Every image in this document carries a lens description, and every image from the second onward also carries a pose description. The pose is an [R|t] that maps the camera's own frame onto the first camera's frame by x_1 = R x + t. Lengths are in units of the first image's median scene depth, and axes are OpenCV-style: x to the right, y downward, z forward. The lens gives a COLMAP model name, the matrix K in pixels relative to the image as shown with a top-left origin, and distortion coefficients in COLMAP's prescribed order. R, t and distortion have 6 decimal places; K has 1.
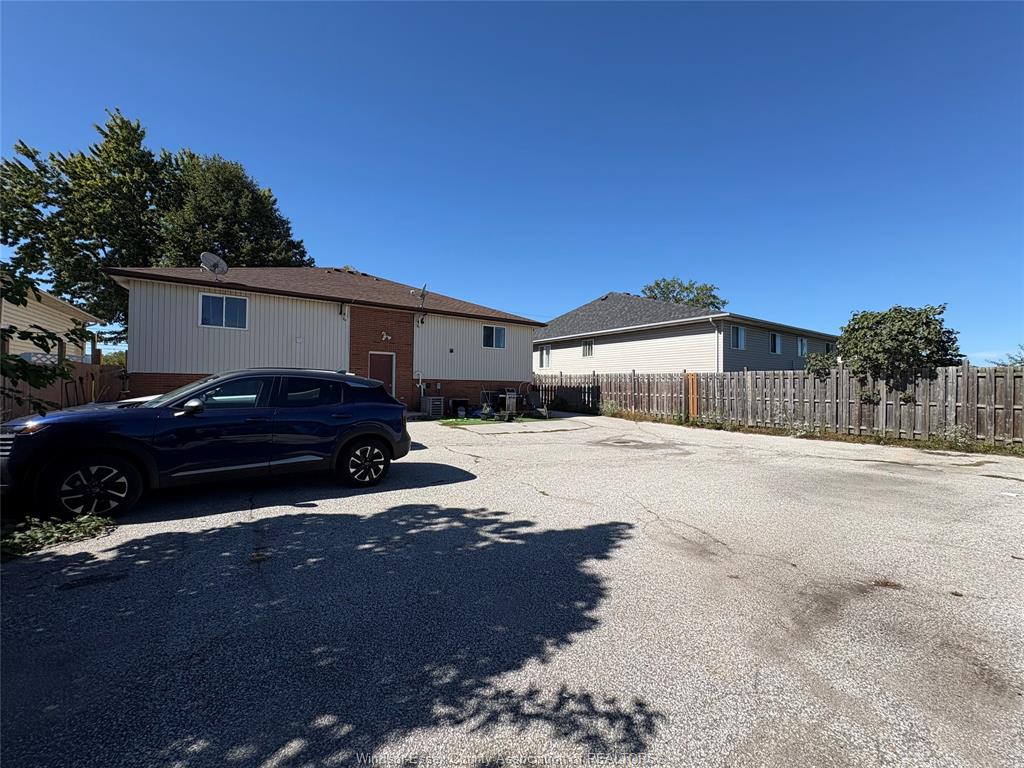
lens RADIAL K [[405.5, 0, 512.0], [0, 405.5, 384.0], [0, 0, 1]] dist [-0.001391, 0.000028]
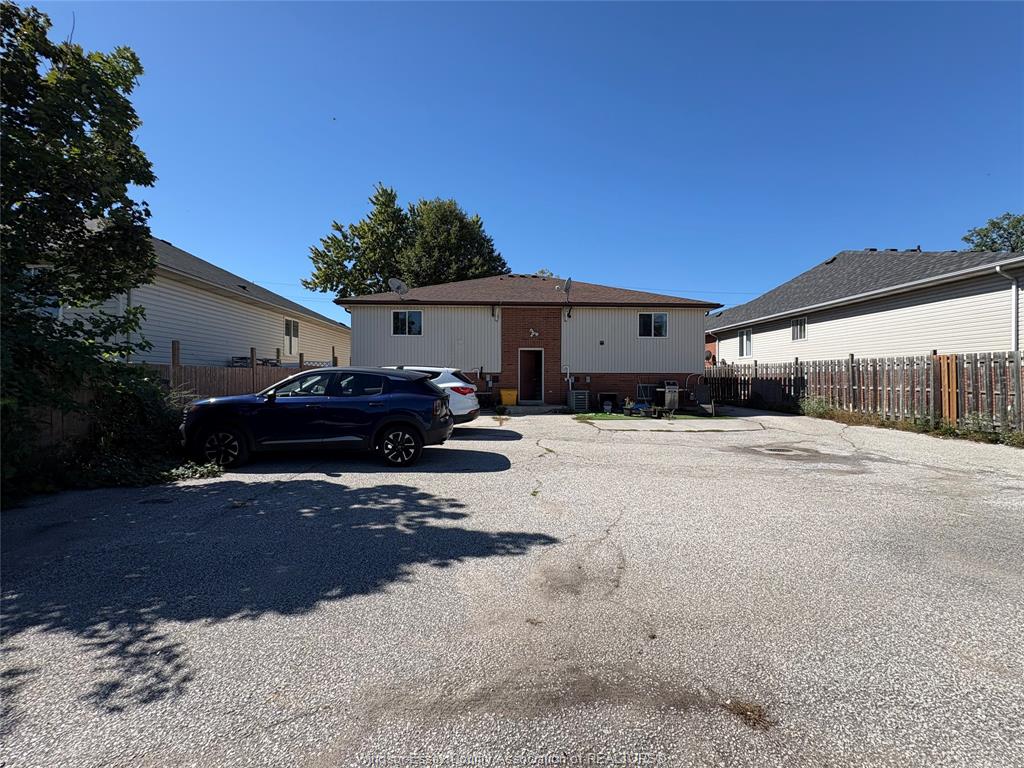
lens RADIAL K [[405.5, 0, 512.0], [0, 405.5, 384.0], [0, 0, 1]] dist [-0.001391, 0.000028]
pose [[0.851365, -0.007336, -0.524523, 0.173488], [0.013842, 0.999868, 0.008485, 0.004449], [0.524391, -0.014484, 0.851354, 0.064347]]
